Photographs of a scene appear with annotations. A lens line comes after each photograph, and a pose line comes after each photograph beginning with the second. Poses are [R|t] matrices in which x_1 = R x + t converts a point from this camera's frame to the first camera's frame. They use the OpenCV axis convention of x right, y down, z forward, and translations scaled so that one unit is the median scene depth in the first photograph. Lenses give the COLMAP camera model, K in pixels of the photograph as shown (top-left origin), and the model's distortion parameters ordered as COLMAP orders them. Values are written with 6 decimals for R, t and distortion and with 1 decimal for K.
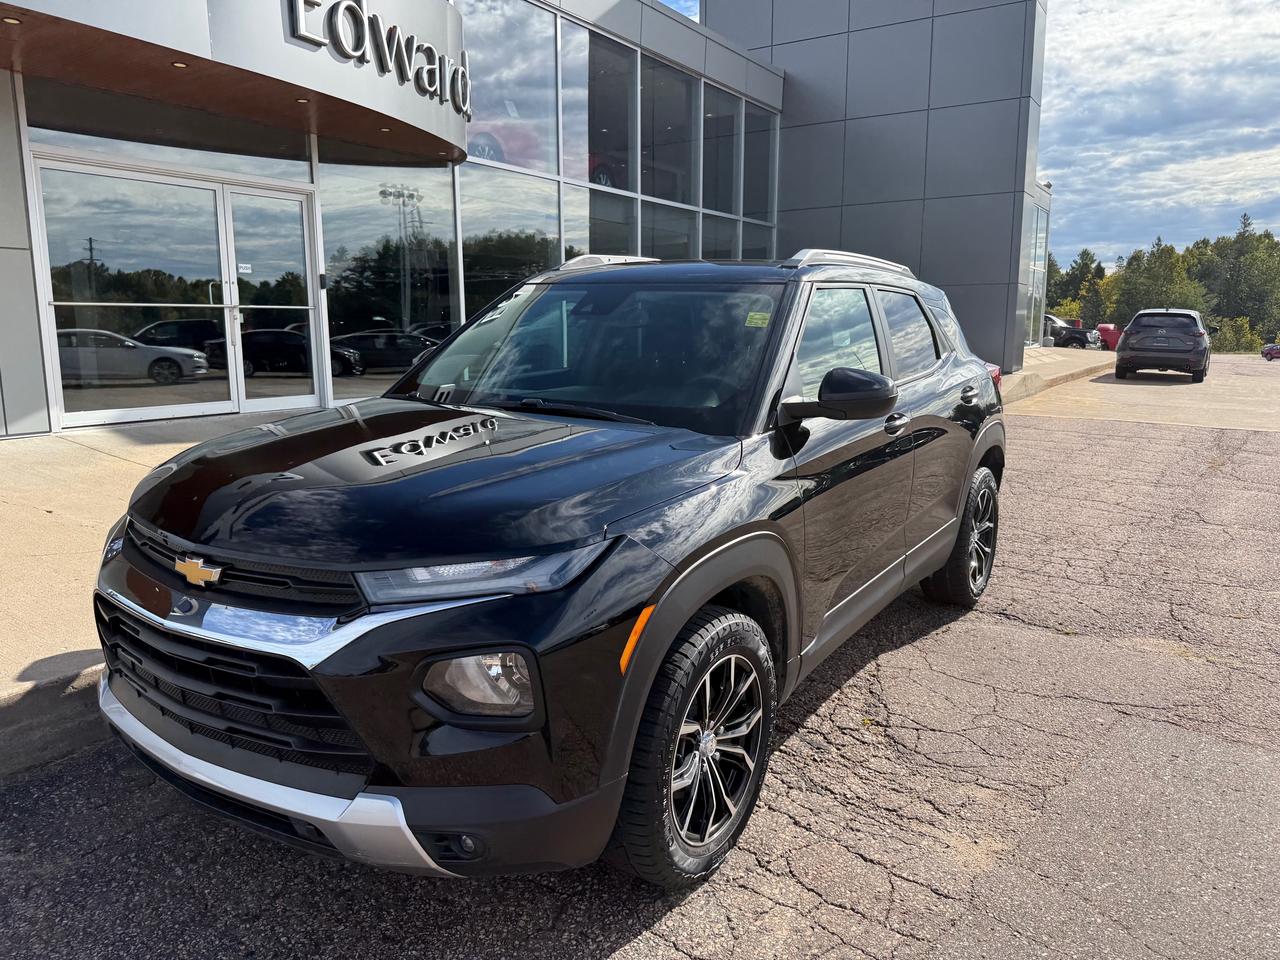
lens RADIAL K [[931.1, 0, 683.1], [0, 931.1, 454.0], [0, 0, 1]] dist [0.005856, 0.002759]
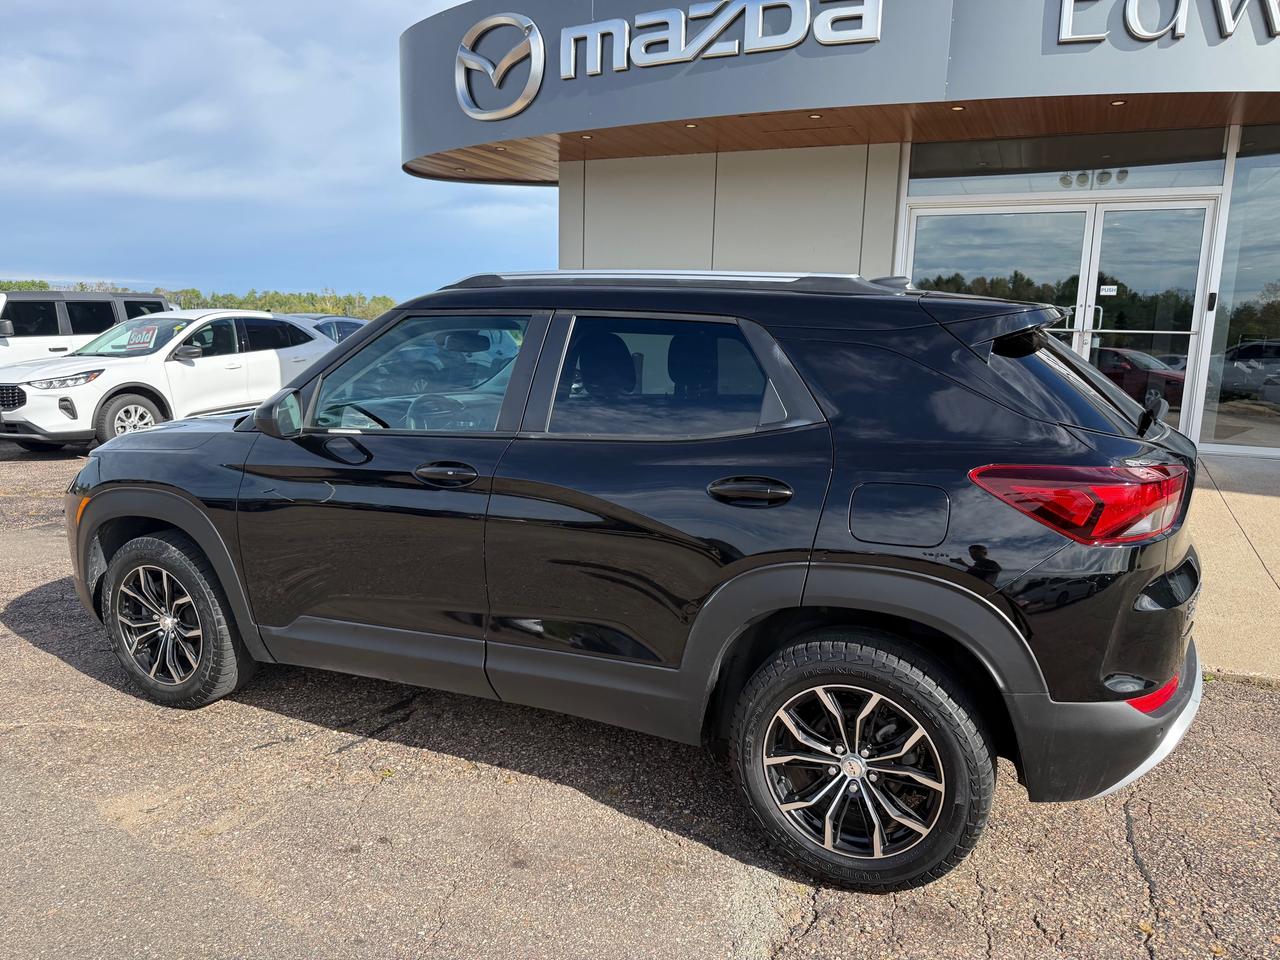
lens RADIAL K [[936.2, 0, 644.2], [0, 936.2, 480.5], [0, 0, 1]] dist [0.000831, -0.006985]
pose [[0.101880, 0.163229, -0.981314, 0.540278], [-0.159174, 0.976412, 0.145888, -0.089307], [0.981980, 0.141336, 0.125458, 0.534567]]
